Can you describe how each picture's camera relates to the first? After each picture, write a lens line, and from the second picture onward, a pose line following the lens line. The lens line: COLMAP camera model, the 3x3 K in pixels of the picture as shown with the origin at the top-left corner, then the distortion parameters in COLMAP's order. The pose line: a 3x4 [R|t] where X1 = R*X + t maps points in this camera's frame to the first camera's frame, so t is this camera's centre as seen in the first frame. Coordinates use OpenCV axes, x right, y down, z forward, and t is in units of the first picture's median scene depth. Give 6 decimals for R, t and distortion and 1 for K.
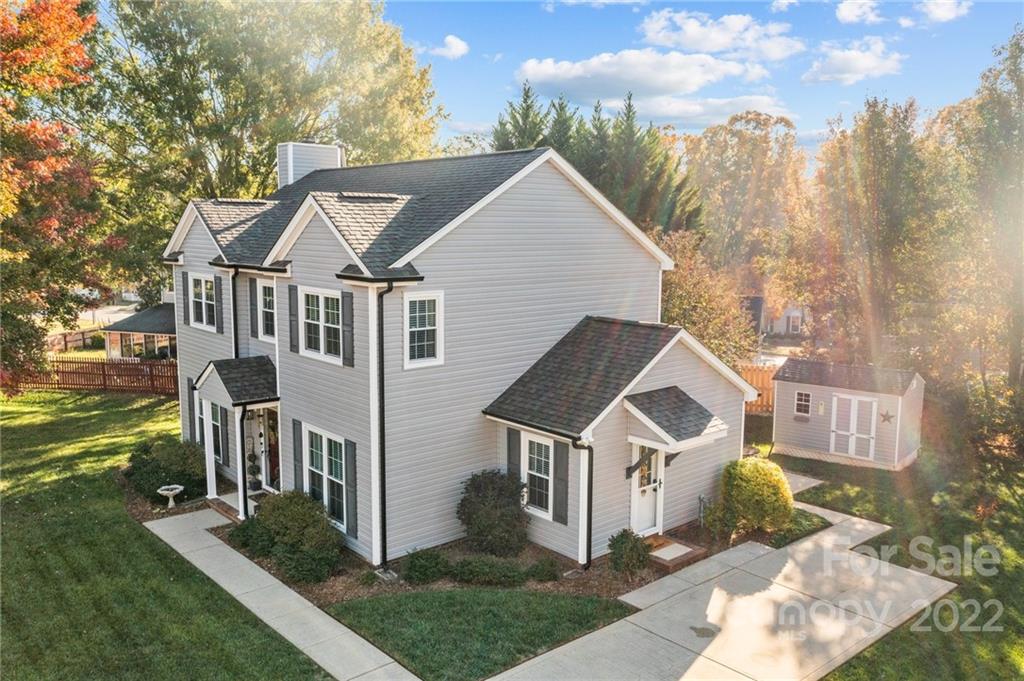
lens RADIAL K [[815.1, 0, 511.3], [0, 815.1, 343.0], [0, 0, 1]] dist [-0.016504, 0.011819]
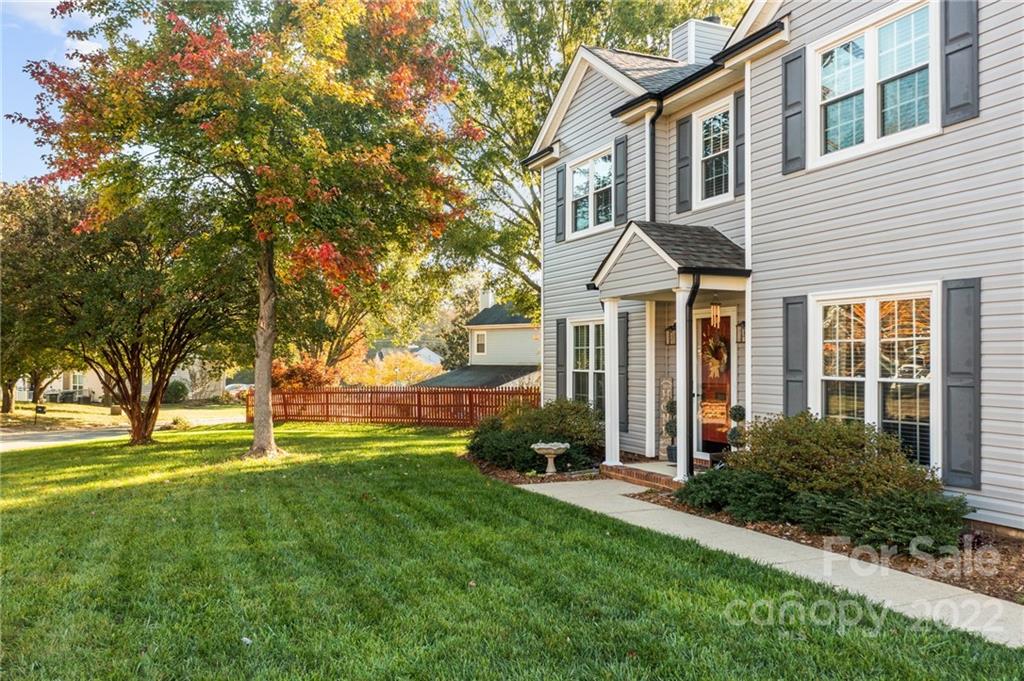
lens RADIAL K [[815.1, 0, 515.0], [0, 815.1, 358.7], [0, 0, 1]] dist [-0.016504, 0.011819]
pose [[0.949260, -0.009479, -0.314350, -0.282724], [-0.035297, 0.990019, -0.136440, 0.229111], [0.312506, 0.140613, 0.939451, 0.447545]]
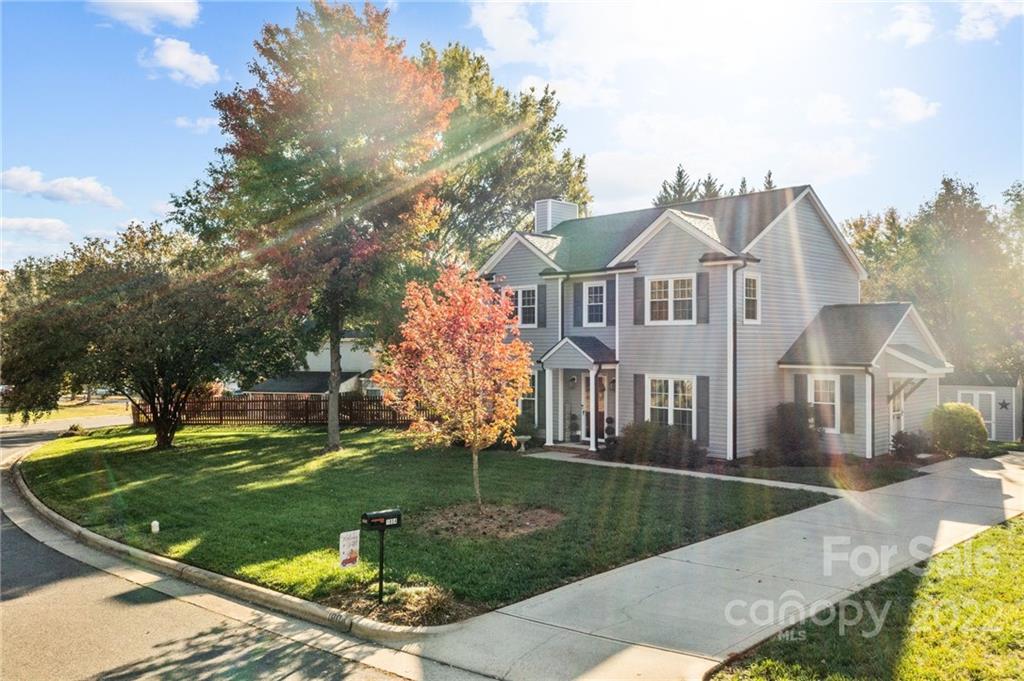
lens RADIAL K [[815.1, 0, 515.5], [0, 815.1, 343.1], [0, 0, 1]] dist [-0.016504, 0.011819]
pose [[0.998860, -0.007385, 0.047166, -0.564297], [0.014062, 0.989647, -0.142833, 0.249260], [-0.045623, 0.143334, 0.988622, -0.391635]]
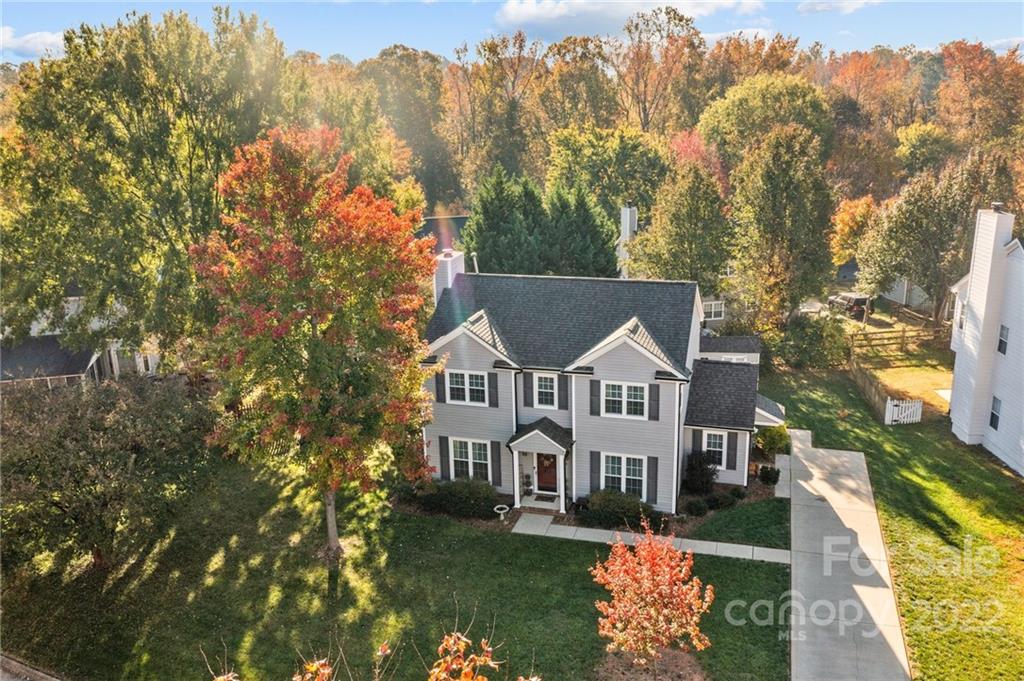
lens RADIAL K [[839.7, 0, 513.2], [0, 839.7, 365.2], [0, 0, 1]] dist [-0.010608, -0.000368]
pose [[0.852723, -0.191635, 0.485942, -1.334926], [0.108716, 0.975012, 0.193732, -0.487641], [-0.510925, -0.112370, 0.852249, -0.479305]]
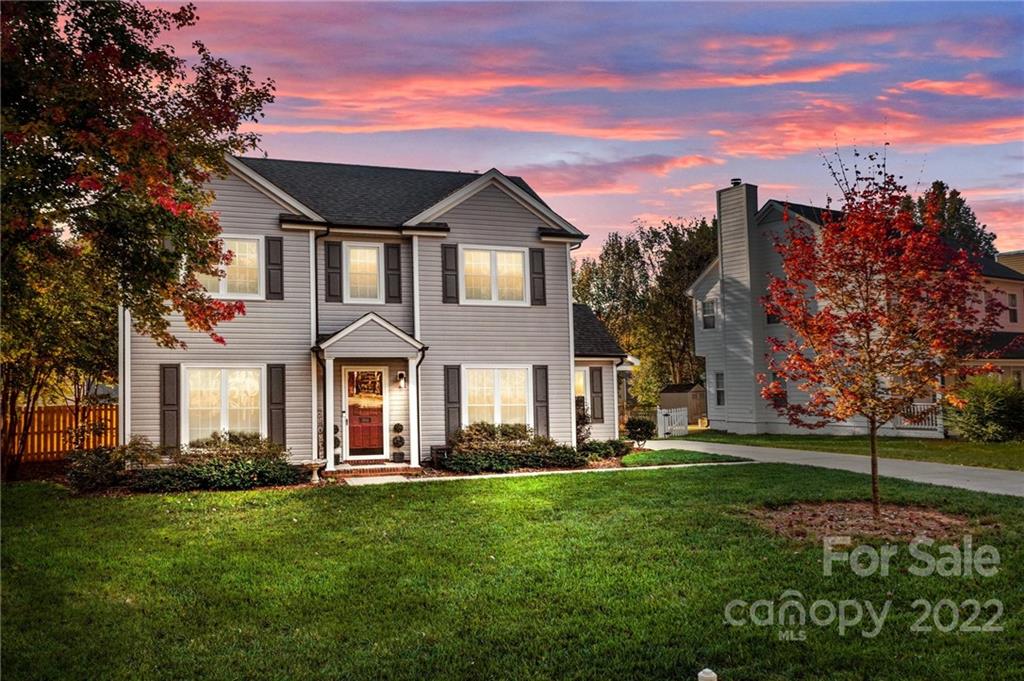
lens RADIAL K [[815.1, 0, 508.3], [0, 815.1, 346.2], [0, 0, 1]] dist [-0.016504, 0.011819]
pose [[0.417826, 0.030056, 0.908030, -1.297393], [0.138263, 0.985708, -0.096249, 0.196030], [-0.897945, 0.165762, 0.407699, 0.495186]]
